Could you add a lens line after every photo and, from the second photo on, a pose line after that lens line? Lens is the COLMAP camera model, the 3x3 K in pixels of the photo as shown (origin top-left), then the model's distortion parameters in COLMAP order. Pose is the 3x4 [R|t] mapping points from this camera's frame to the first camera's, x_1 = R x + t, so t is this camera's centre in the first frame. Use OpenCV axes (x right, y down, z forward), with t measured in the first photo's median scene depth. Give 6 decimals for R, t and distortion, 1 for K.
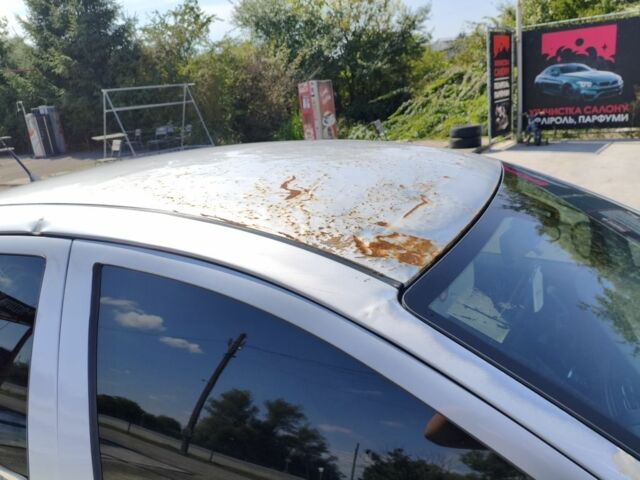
lens RADIAL K [[496.2, 0, 323.5], [0, 496.2, 243.2], [0, 0, 1]] dist [0.002177, -0.046645]
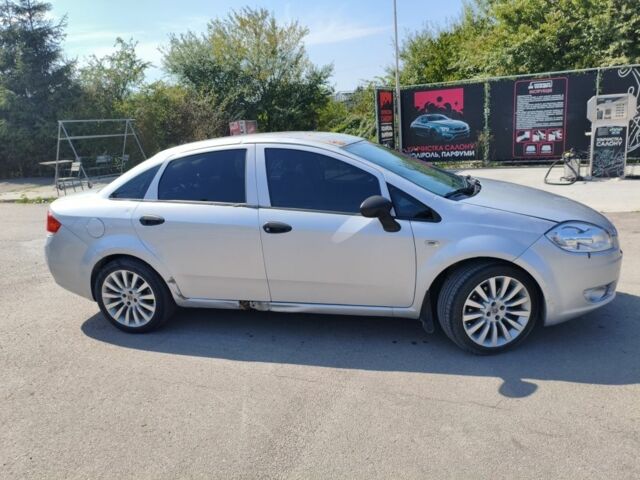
lens RADIAL K [[484.7, 0, 320.0], [0, 484.7, 240.0], [0, 0, 1]] dist [0.010600, -0.050611]
pose [[0.983559, -0.004336, 0.180534, -0.036397], [0.020030, 0.996163, -0.085198, 0.056568], [-0.179472, 0.087413, 0.979872, -0.143417]]
